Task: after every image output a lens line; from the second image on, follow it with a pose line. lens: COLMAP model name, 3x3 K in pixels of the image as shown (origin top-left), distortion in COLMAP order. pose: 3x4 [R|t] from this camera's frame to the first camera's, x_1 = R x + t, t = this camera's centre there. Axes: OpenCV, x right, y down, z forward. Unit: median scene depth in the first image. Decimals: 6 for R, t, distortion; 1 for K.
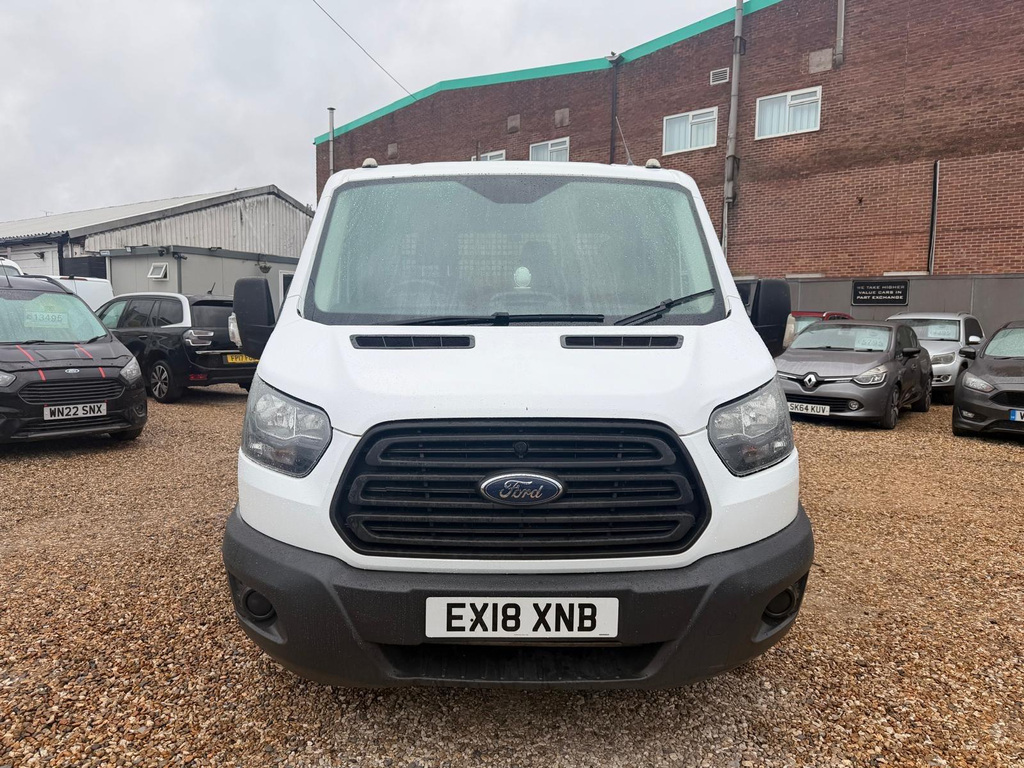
lens RADIAL K [[770.4, 0, 406.8], [0, 770.4, 387.6], [0, 0, 1]] dist [-0.003182, -0.008097]
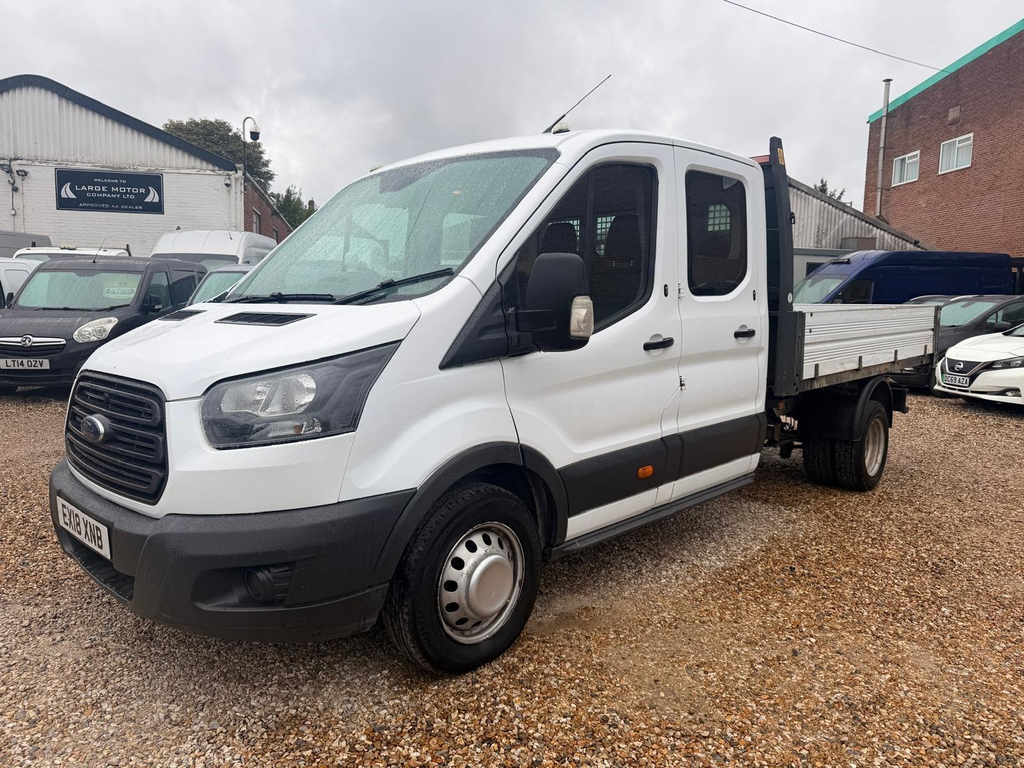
lens RADIAL K [[723.2, 0, 511.8], [0, 723.2, 405.1], [0, 0, 1]] dist [-0.005388, -0.005984]
pose [[0.703710, 0.096904, -0.703848, 0.227786], [-0.073926, 0.995265, 0.063113, -0.005129], [0.706631, 0.007619, 0.707541, 0.099568]]
